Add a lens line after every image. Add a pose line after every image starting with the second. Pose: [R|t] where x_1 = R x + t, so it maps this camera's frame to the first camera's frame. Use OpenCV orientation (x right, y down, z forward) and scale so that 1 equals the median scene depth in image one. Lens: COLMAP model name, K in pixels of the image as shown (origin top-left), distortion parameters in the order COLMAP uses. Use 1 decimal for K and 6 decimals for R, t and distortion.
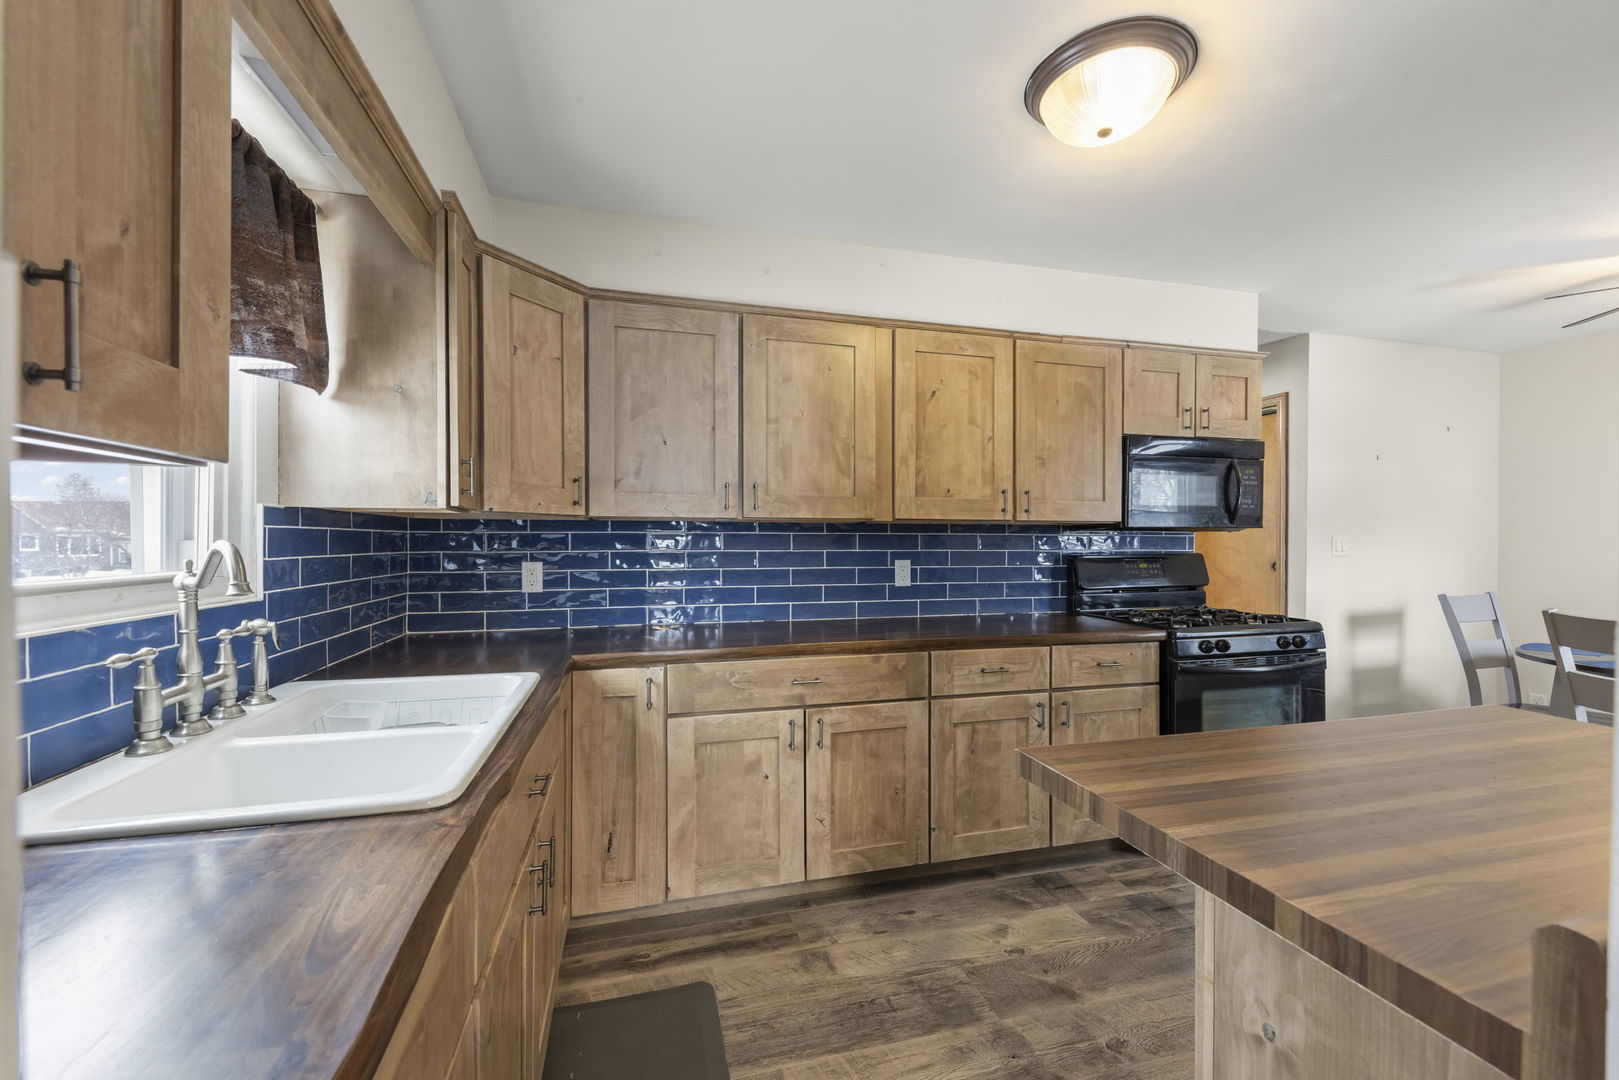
lens RADIAL K [[636.1, 0, 813.3], [0, 636.1, 542.7], [0, 0, 1]] dist [0.000042, -0.000235]
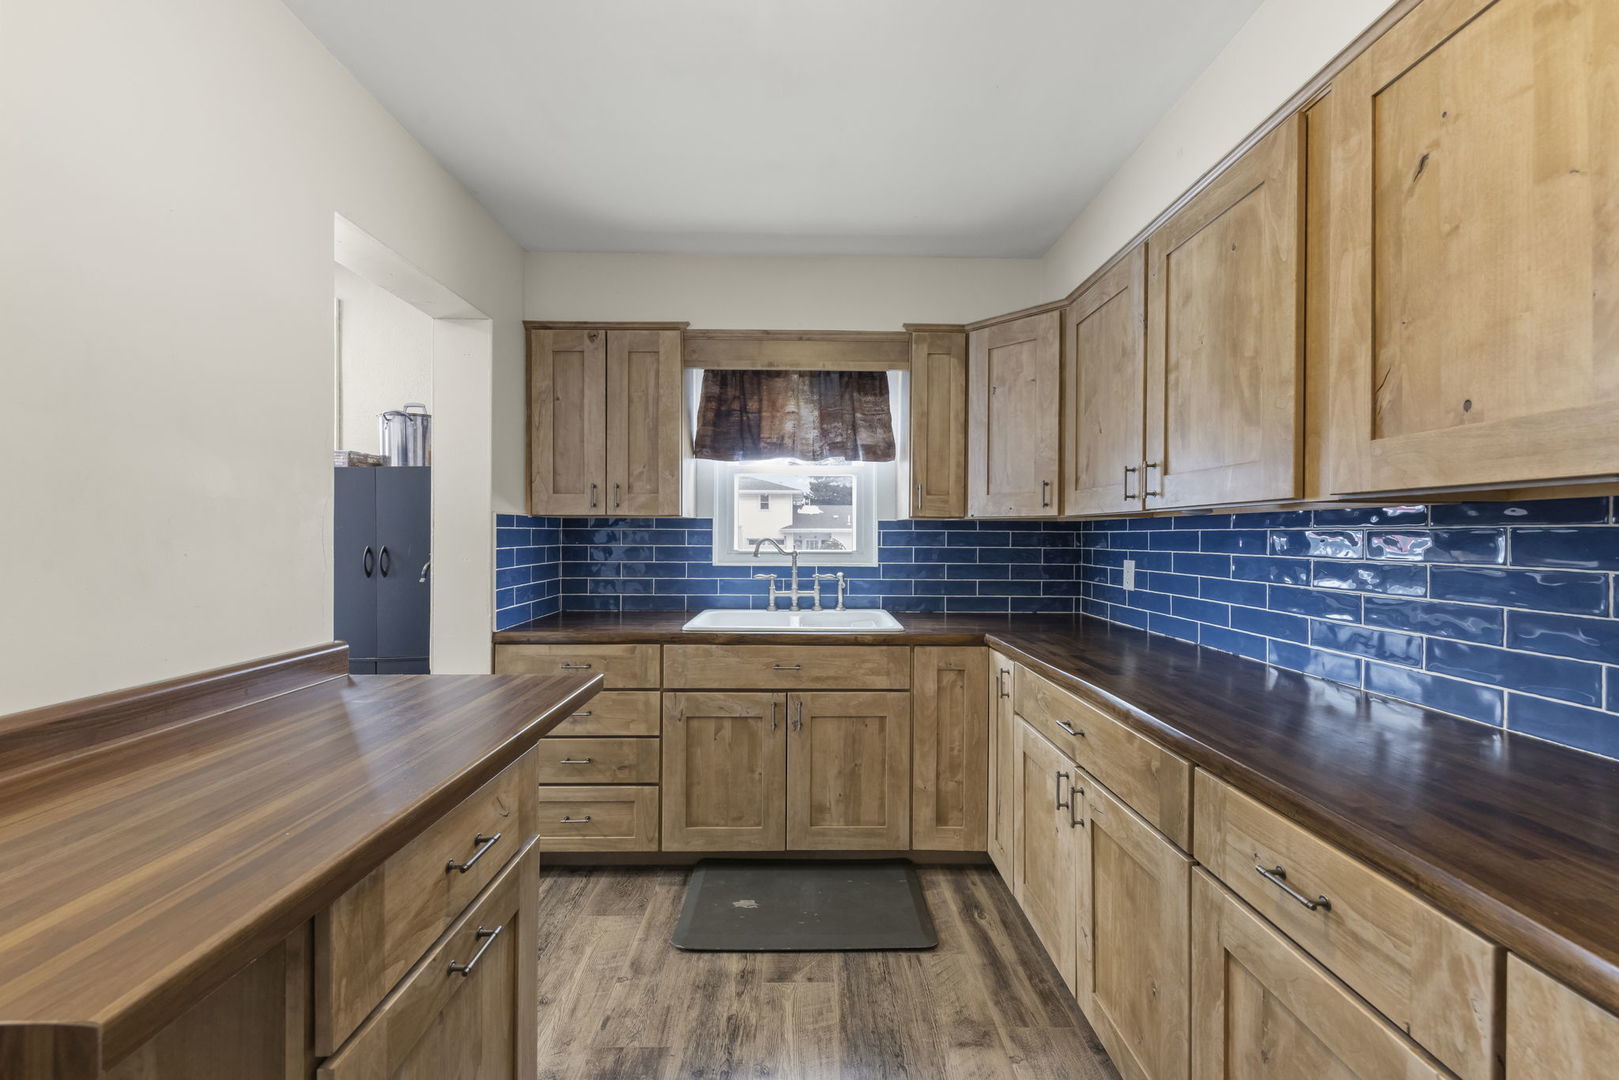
lens RADIAL K [[634.7, 0, 806.5], [0, 634.7, 531.9], [0, 0, 1]] dist [0.017104, -0.010797]
pose [[-0.266200, -0.006943, -0.963893, 0.720932], [-0.009470, 0.999945, -0.004588, -0.005811], [0.963871, 0.007907, -0.266251, 0.812051]]
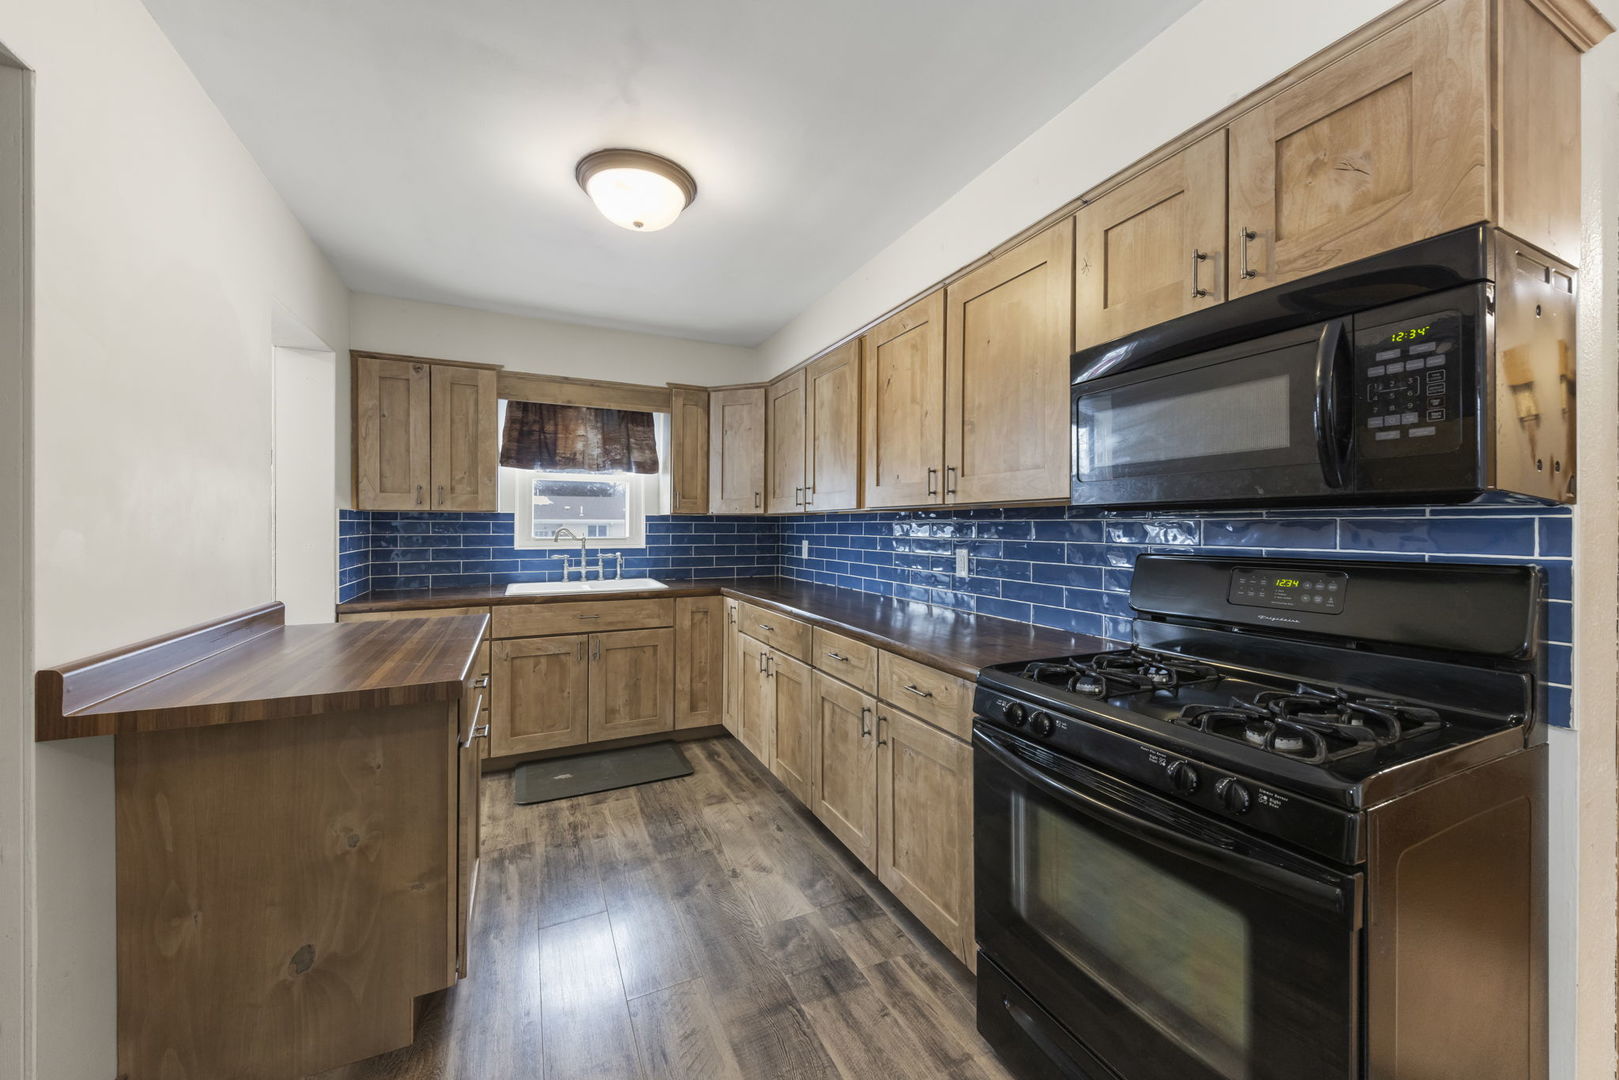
lens RADIAL K [[614.9, 0, 815.4], [0, 614.9, 523.6], [0, 0, 1]] dist [0.000078, -0.000048]
pose [[0.169616, -0.005684, -0.985494, 1.229317], [-0.005914, 0.999959, -0.006785, -0.003551], [0.985492, 0.006979, 0.169575, 0.789128]]
